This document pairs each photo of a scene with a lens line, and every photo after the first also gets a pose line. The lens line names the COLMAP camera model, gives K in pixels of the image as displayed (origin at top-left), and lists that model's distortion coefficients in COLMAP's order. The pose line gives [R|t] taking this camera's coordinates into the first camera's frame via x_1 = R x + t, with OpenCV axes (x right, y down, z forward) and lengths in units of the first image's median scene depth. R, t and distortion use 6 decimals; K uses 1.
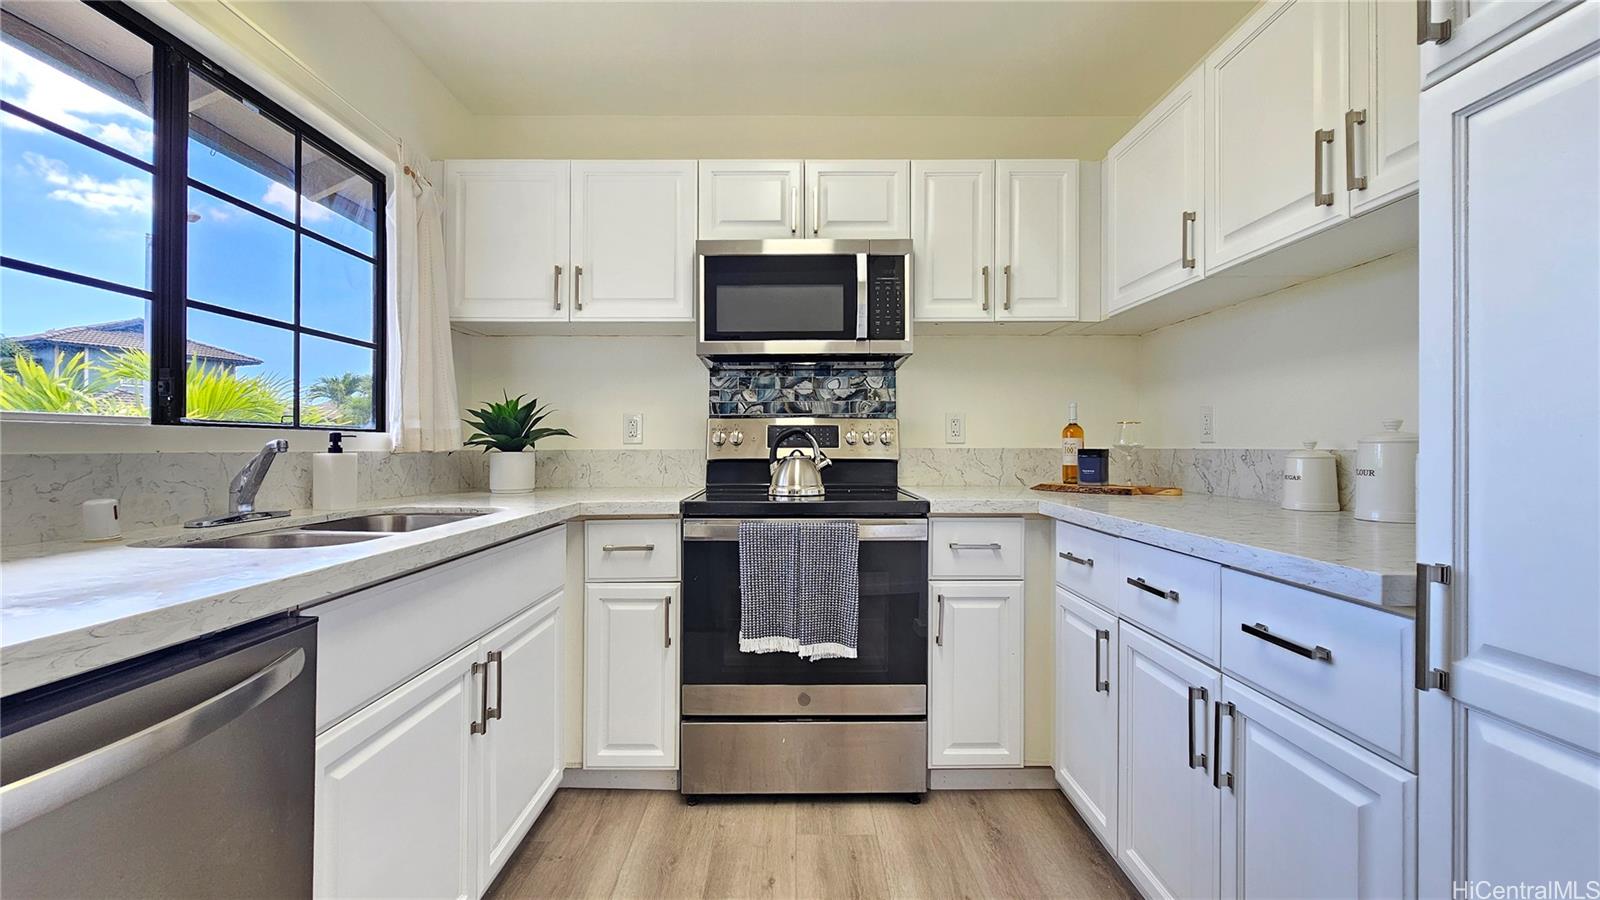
lens RADIAL K [[661.3, 0, 800.6], [0, 661.3, 436.8], [0, 0, 1]] dist [0.000473, -0.000031]
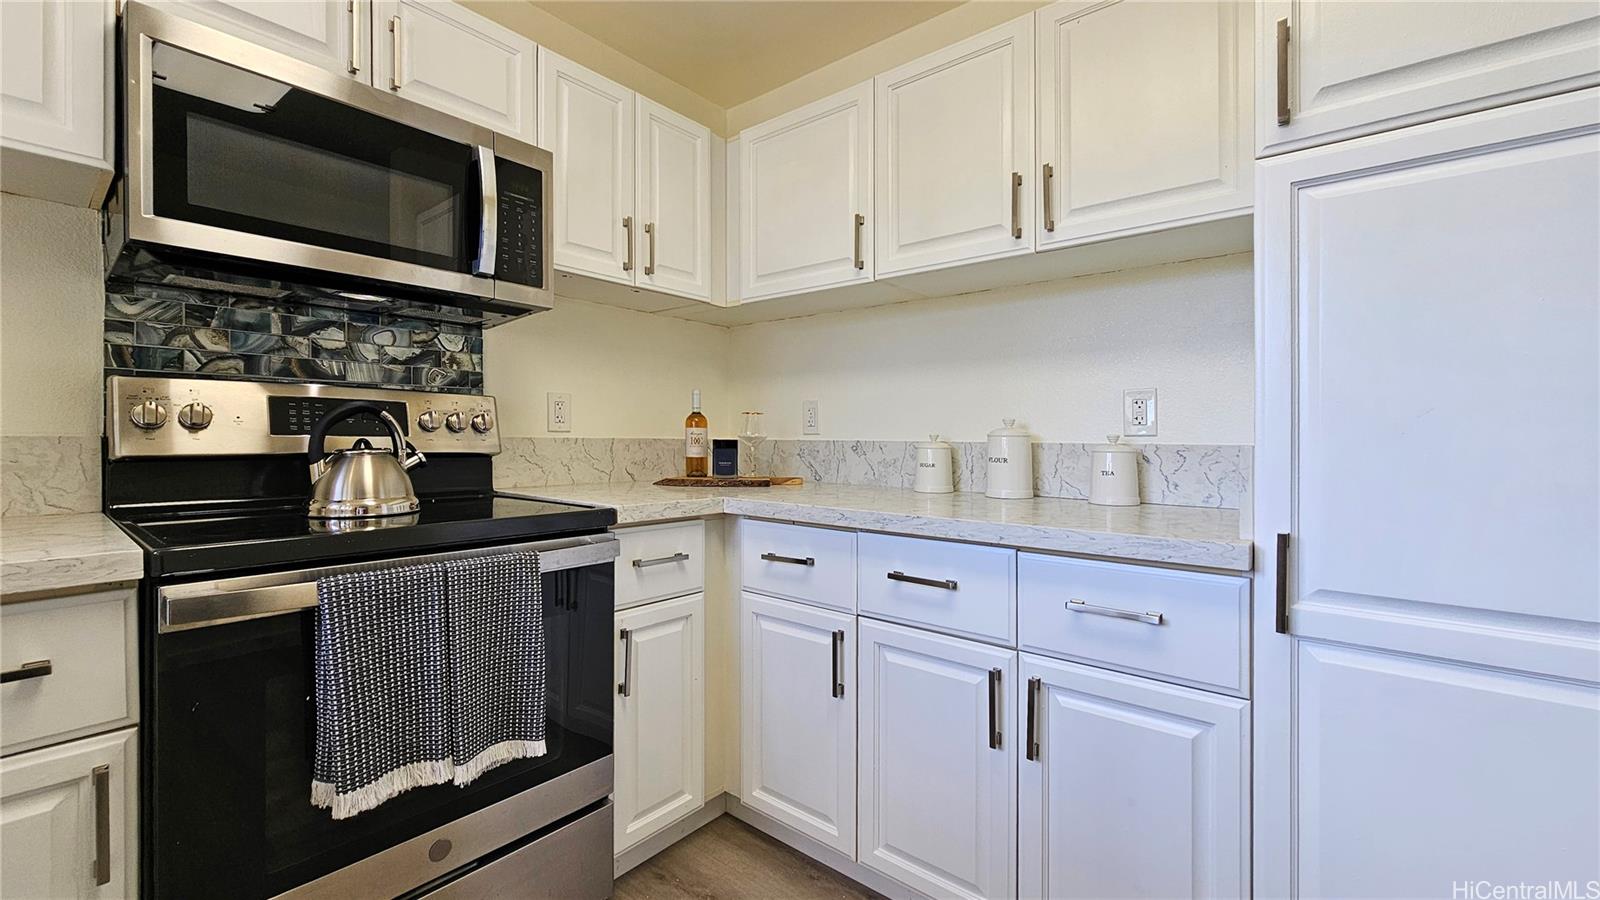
lens RADIAL K [[648.1, 0, 802.6], [0, 648.1, 439.6], [0, 0, 1]] dist [-0.001765, -0.000088]
pose [[0.636977, 0.004713, 0.770868, -0.206035], [-0.019940, 0.999747, 0.010364, 0.006340], [-0.770625, -0.021972, 0.636910, 0.319086]]
